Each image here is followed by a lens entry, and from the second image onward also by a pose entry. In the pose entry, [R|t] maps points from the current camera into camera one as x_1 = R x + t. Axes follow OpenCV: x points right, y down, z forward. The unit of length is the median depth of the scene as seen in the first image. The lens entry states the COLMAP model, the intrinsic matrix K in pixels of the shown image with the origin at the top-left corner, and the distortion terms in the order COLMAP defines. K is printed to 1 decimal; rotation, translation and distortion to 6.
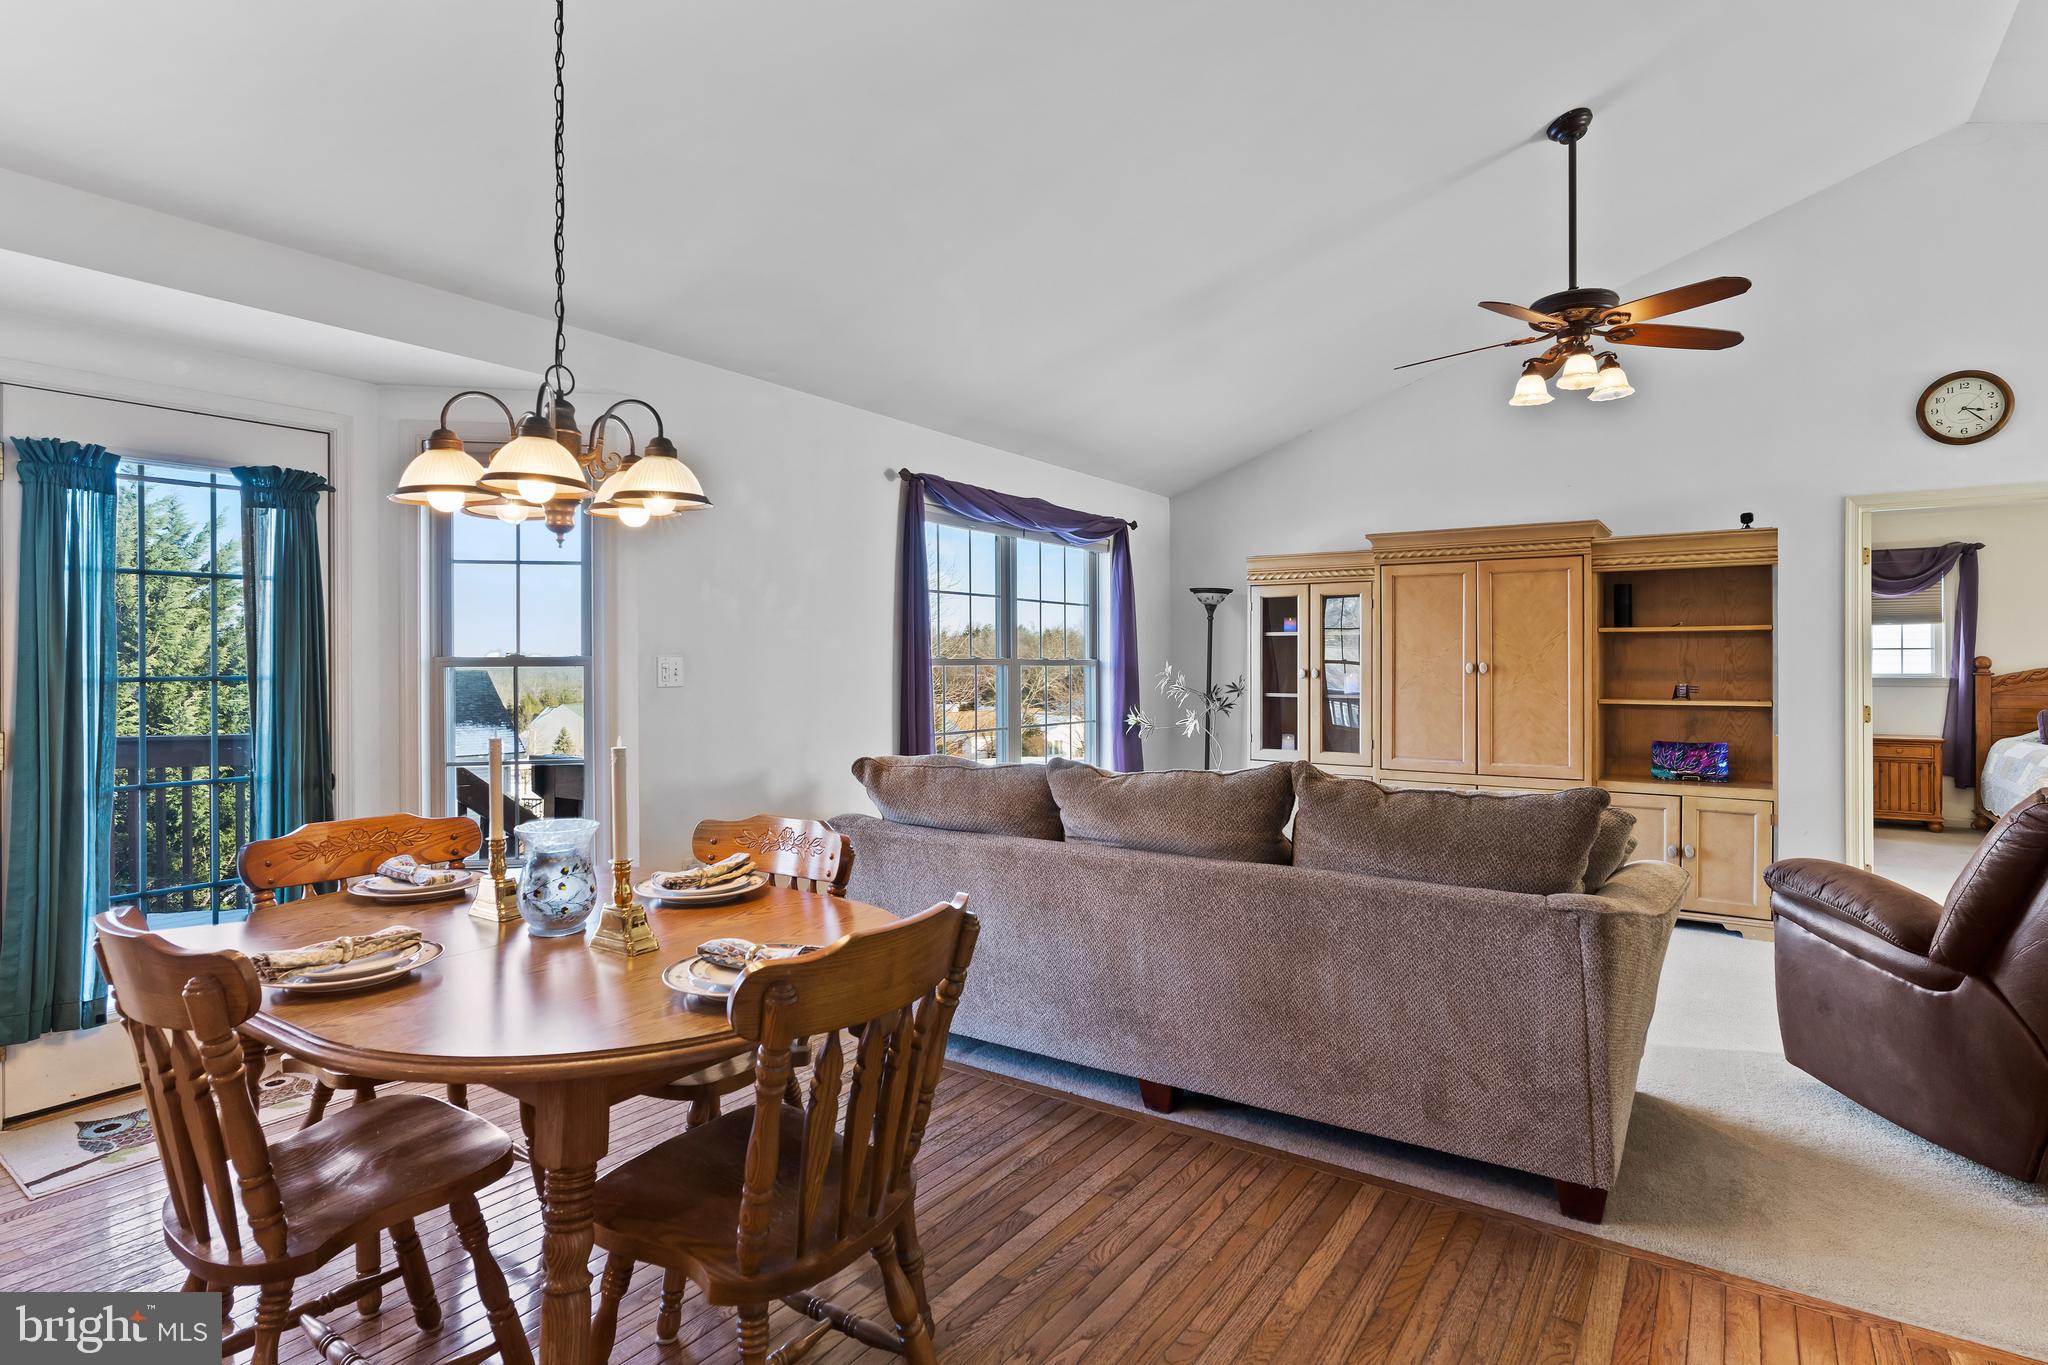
lens RADIAL K [[1052.0, 0, 1020.2], [0, 1052.0, 661.7], [0, 0, 1]] dist [-0.010777, 0.007382]
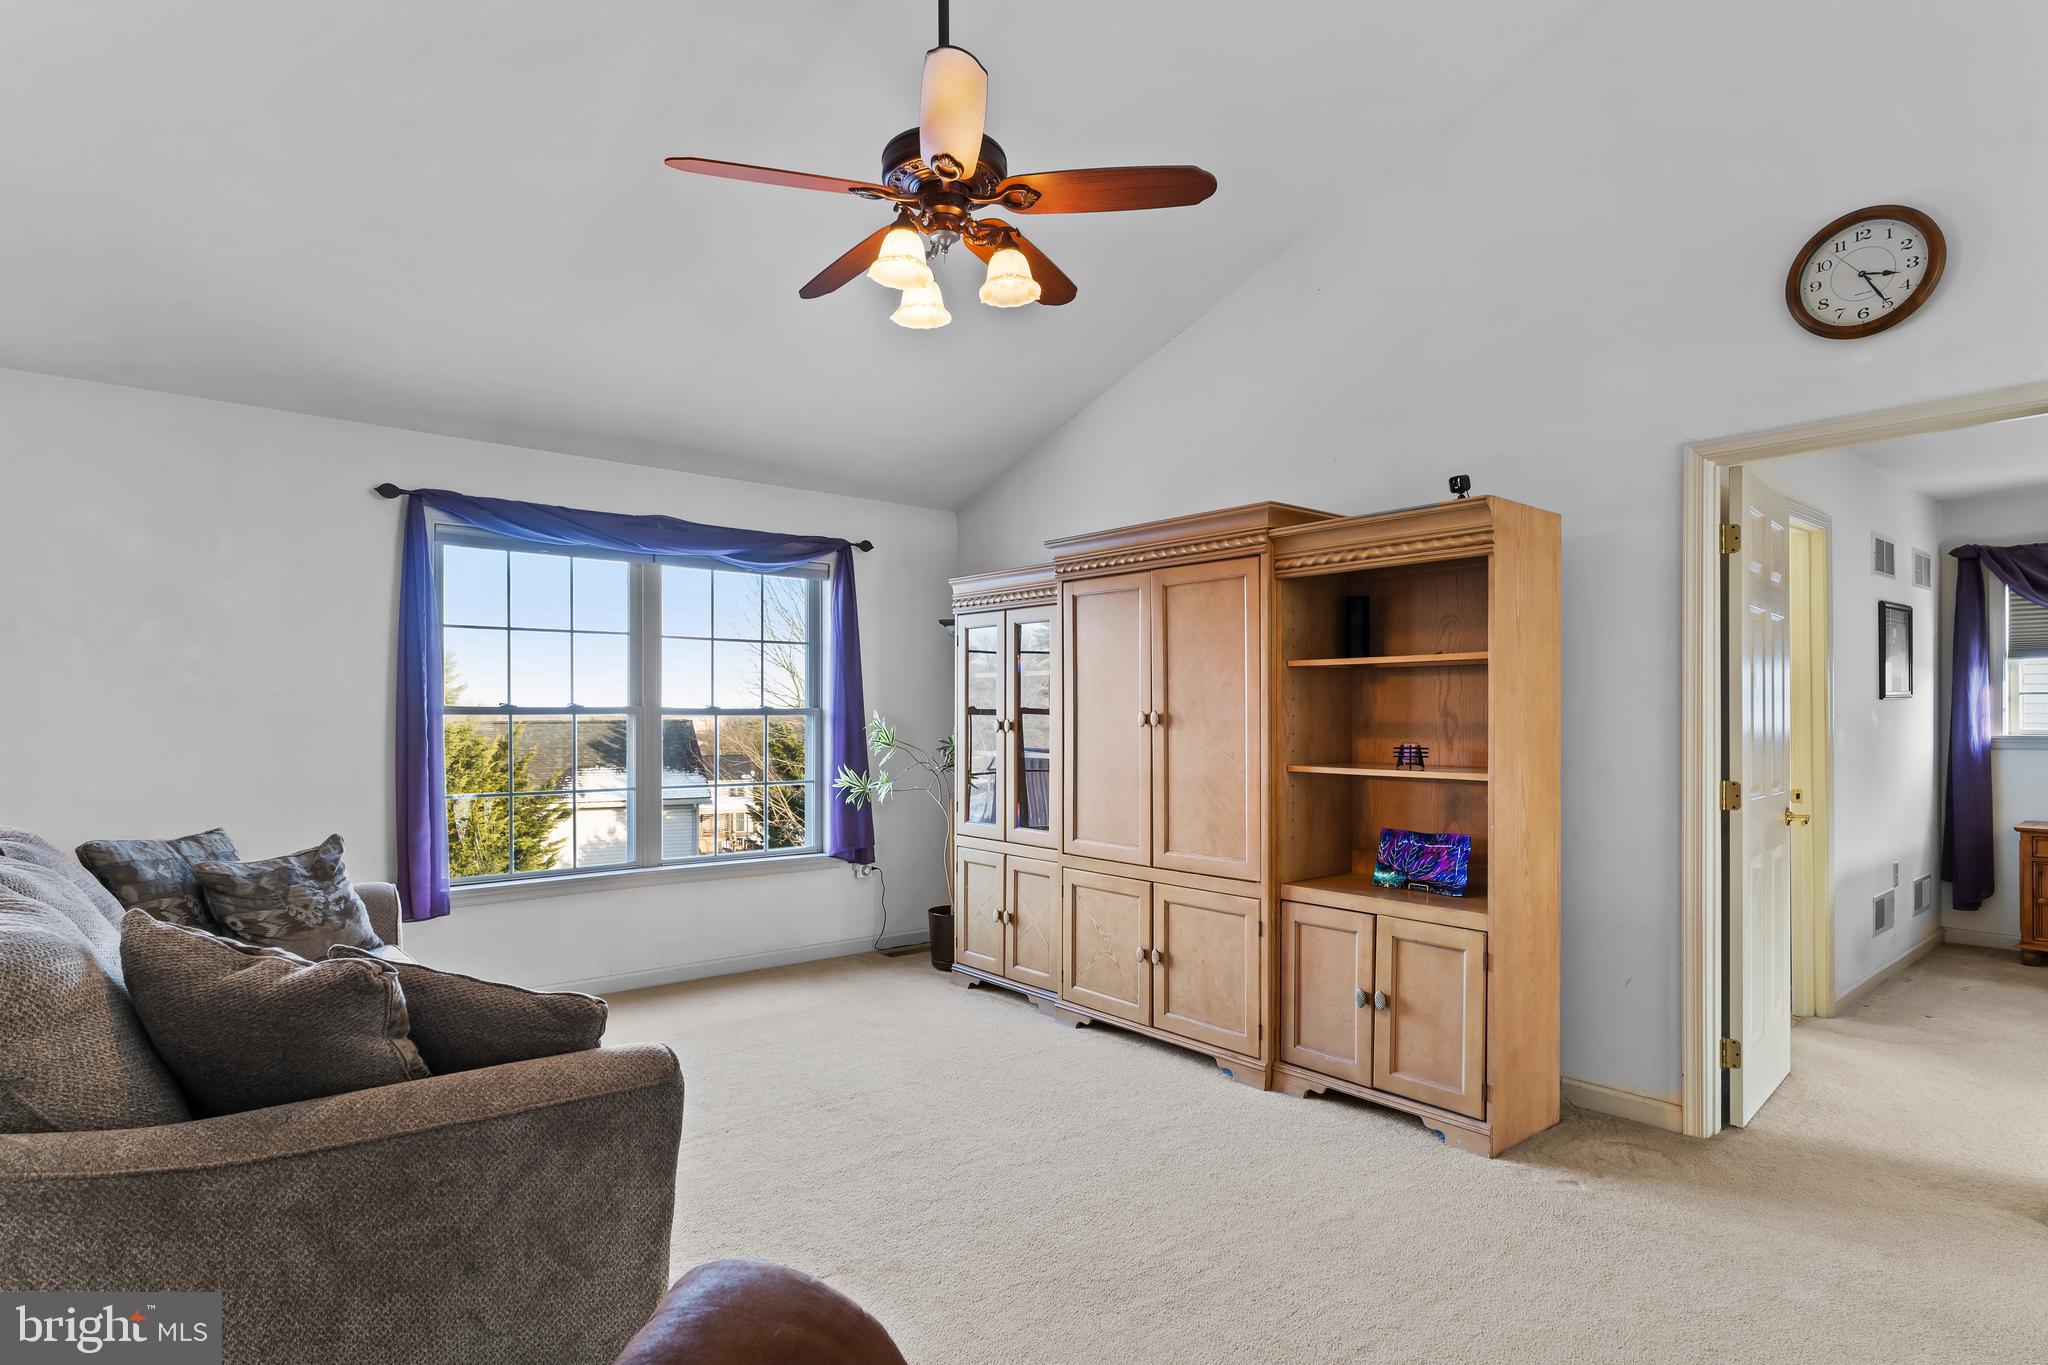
lens RADIAL K [[1052.0, 0, 1010.2], [0, 1052.0, 713.7], [0, 0, 1]] dist [-0.010777, 0.007382]
pose [[0.963315, 0.001444, -0.268370, 0.547849], [-0.001636, 0.999999, -0.000490, 0.002794], [0.268369, 0.000911, 0.963316, 0.285886]]
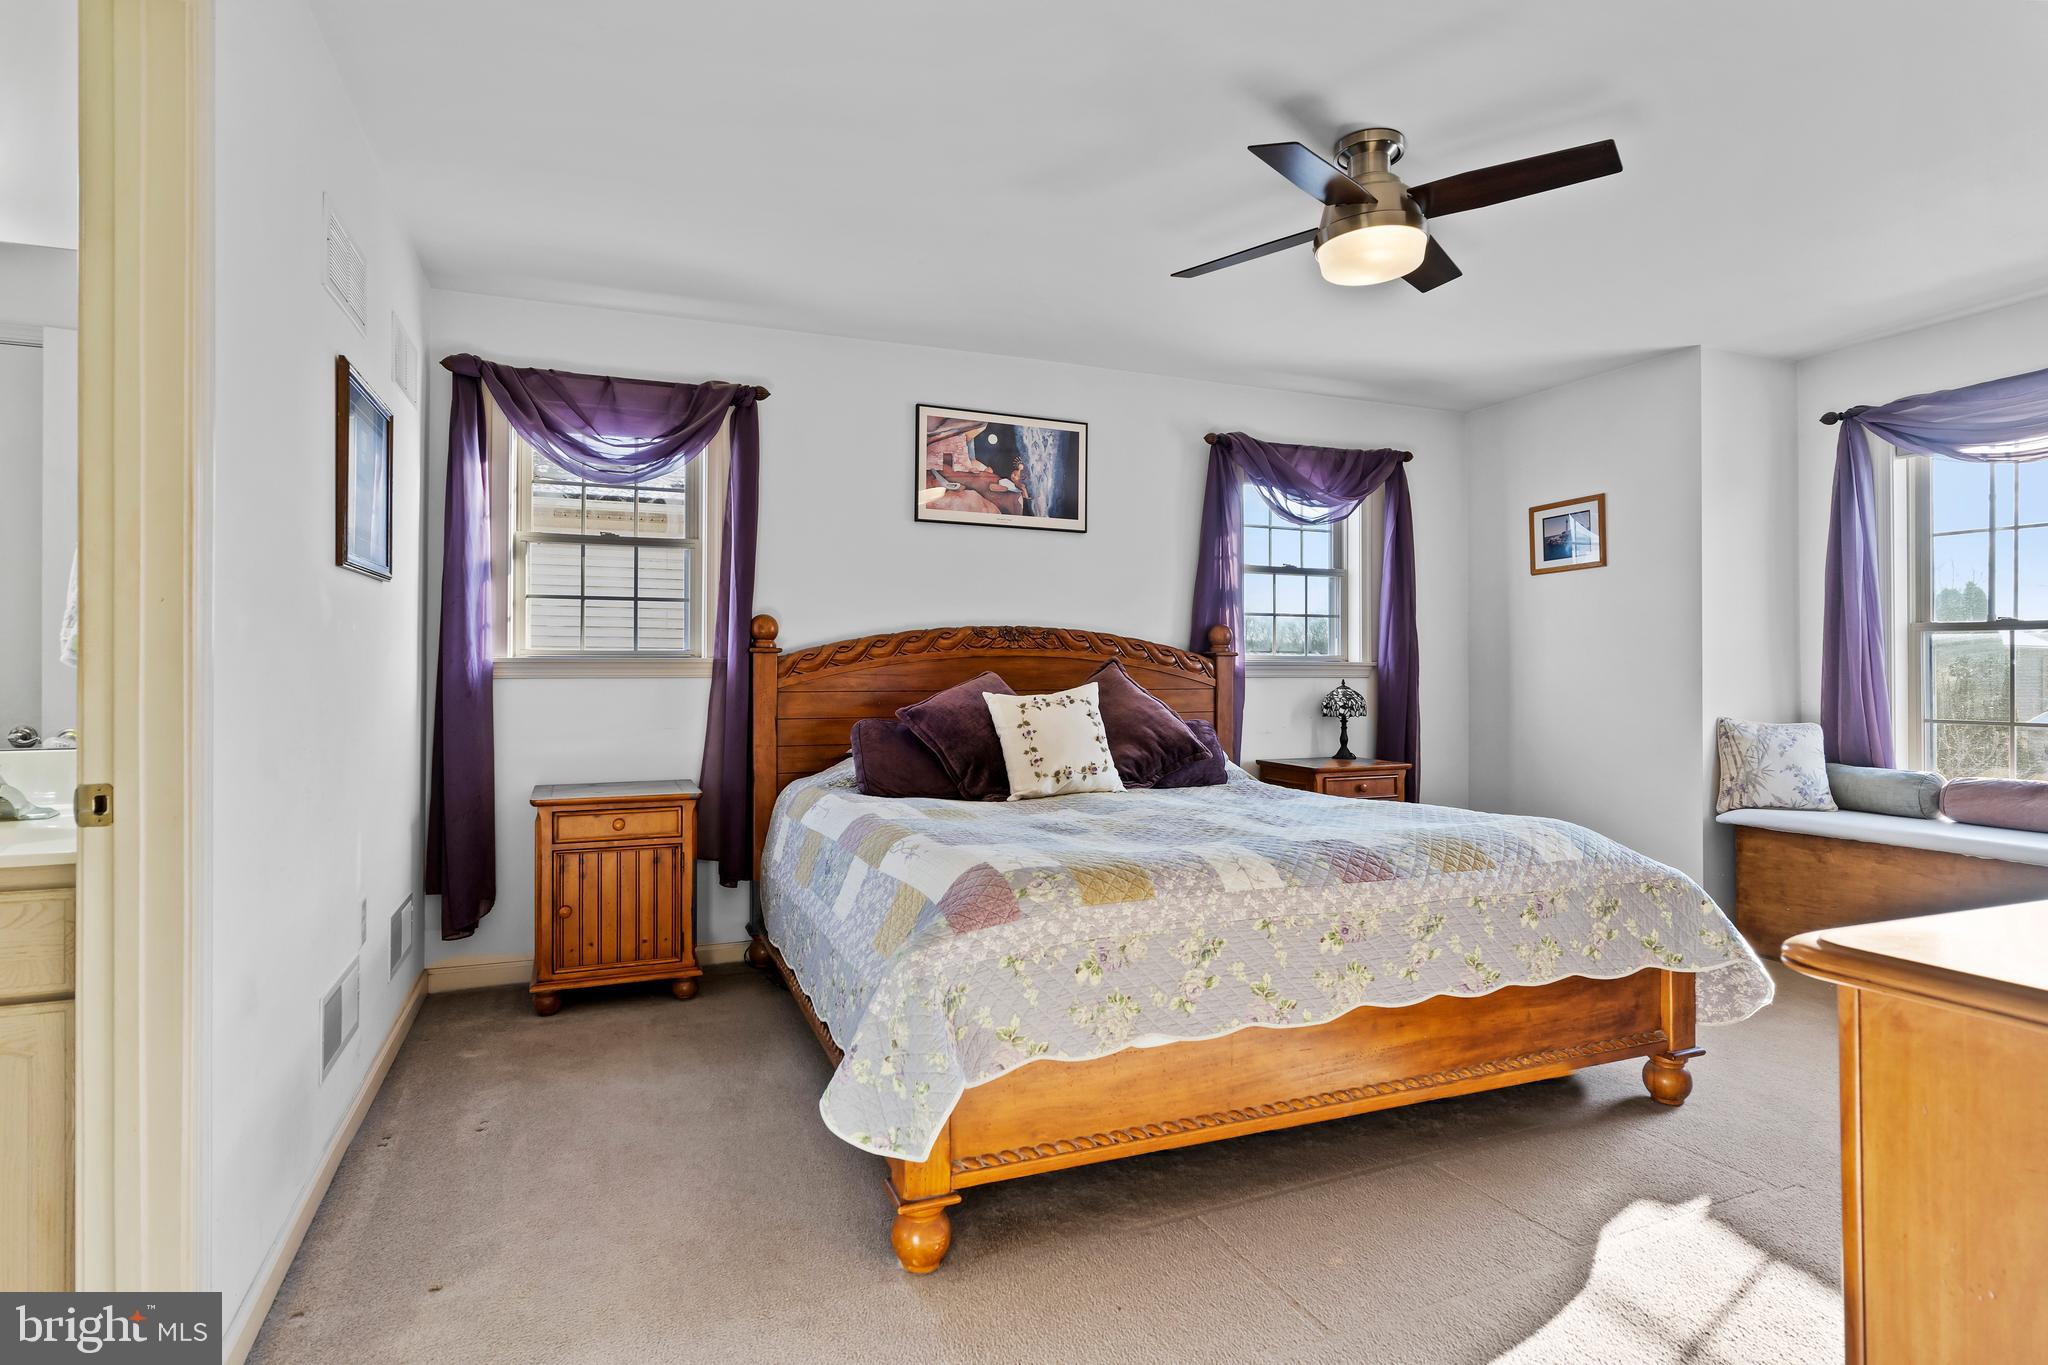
lens RADIAL K [[1052.0, 0, 1053.9], [0, 1052.0, 663.5], [0, 0, 1]] dist [-0.010777, 0.007382]
pose [[0.520553, 0.010884, 0.853760, 0.829884], [-0.004305, 0.999939, -0.010123, 0.032634], [-0.853818, 0.001594, 0.520569, 0.916061]]
